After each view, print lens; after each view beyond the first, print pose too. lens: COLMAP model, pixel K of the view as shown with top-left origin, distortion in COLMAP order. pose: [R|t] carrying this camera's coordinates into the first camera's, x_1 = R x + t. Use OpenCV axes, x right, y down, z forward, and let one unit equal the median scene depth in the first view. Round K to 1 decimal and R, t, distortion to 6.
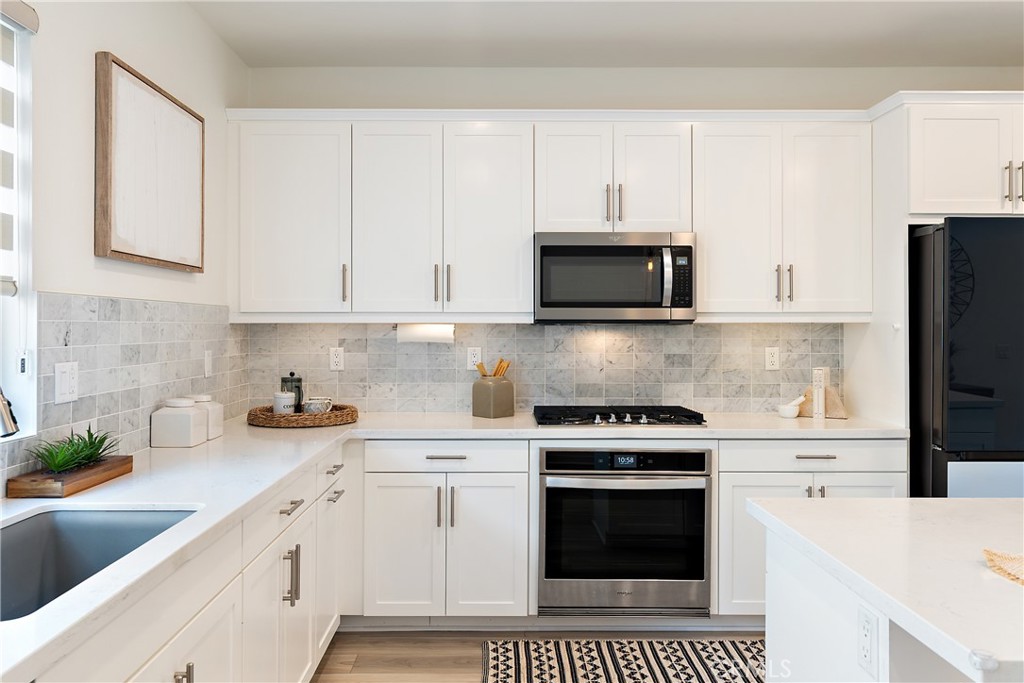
lens RADIAL K [[777.6, 0, 495.6], [0, 777.6, 323.6], [0, 0, 1]] dist [0.000698, 0.001416]
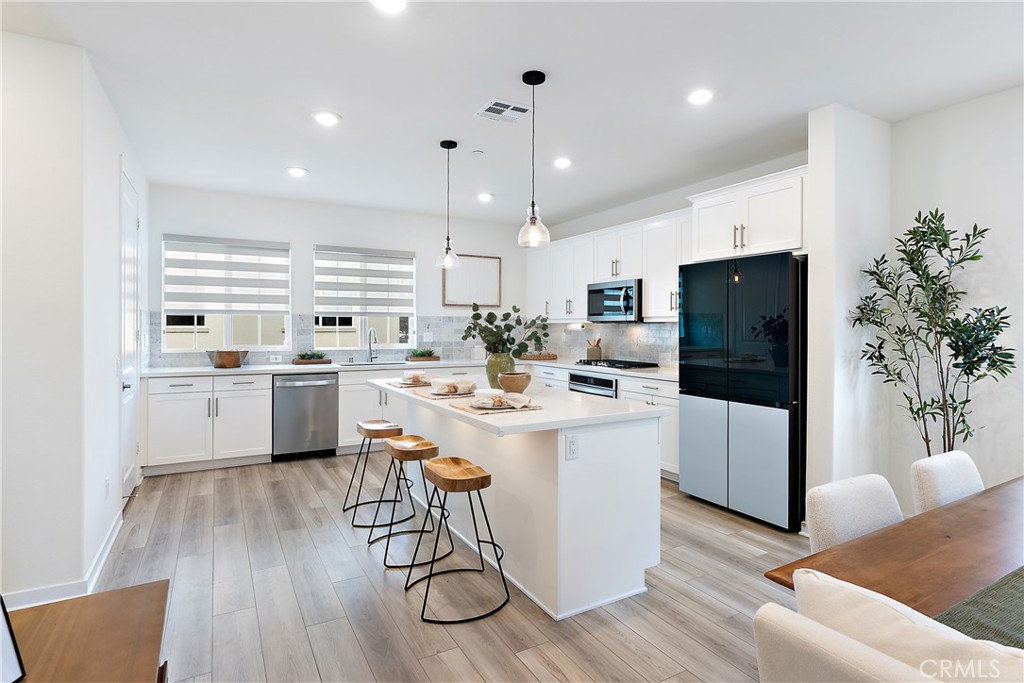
lens RADIAL K [[521.3, 0, 514.3], [0, 521.3, 329.1], [0, 0, 1]] dist [0.003340, 0.002805]
pose [[0.489283, 0.004840, -0.872112, 1.331322], [0.000418, 0.999983, 0.005784, 0.010046], [0.872125, -0.003195, 0.489273, 0.028490]]
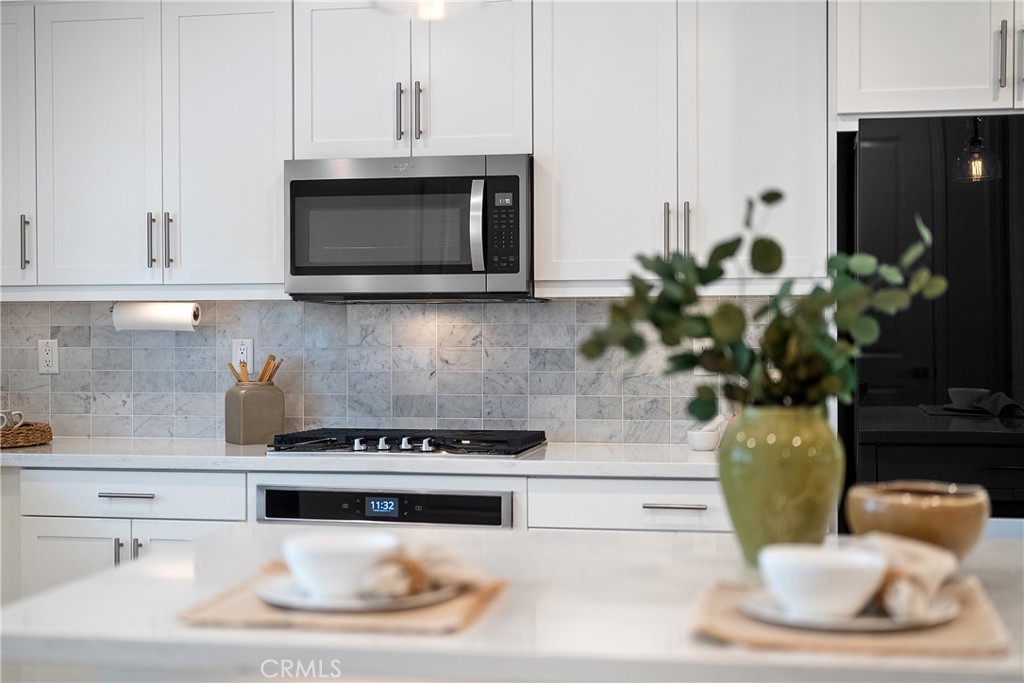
lens RADIAL K [[1444.5, 0, 501.0], [0, 1444.5, 346.7], [0, 0, 1]] dist [0.006397, 0.000000]
pose [[0.979303, -0.000991, -0.202395, 0.478259], [0.004051, 0.999884, 0.014707, 0.022573], [0.202357, -0.015223, 0.979193, -0.159791]]
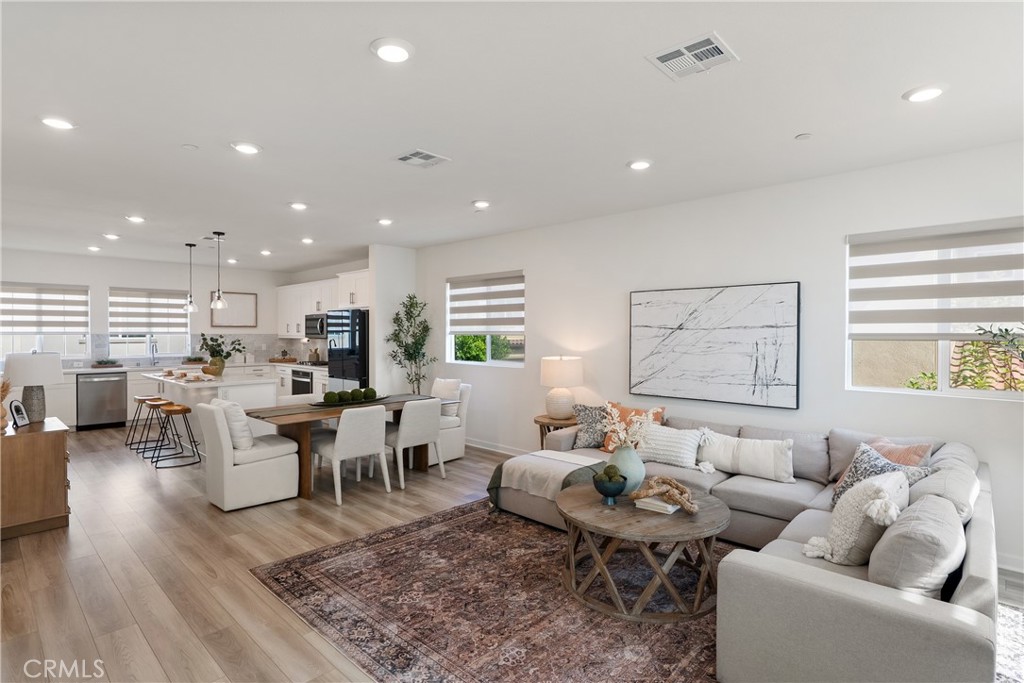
lens RADIAL K [[521.3, 0, 508.6], [0, 521.3, 339.2], [0, 0, 1]] dist [0.003340, 0.002805]
pose [[0.706130, 0.009368, -0.708020, 2.605046], [0.002857, 0.999867, 0.016079, -0.035777], [0.708076, -0.013377, 0.706009, -0.114632]]
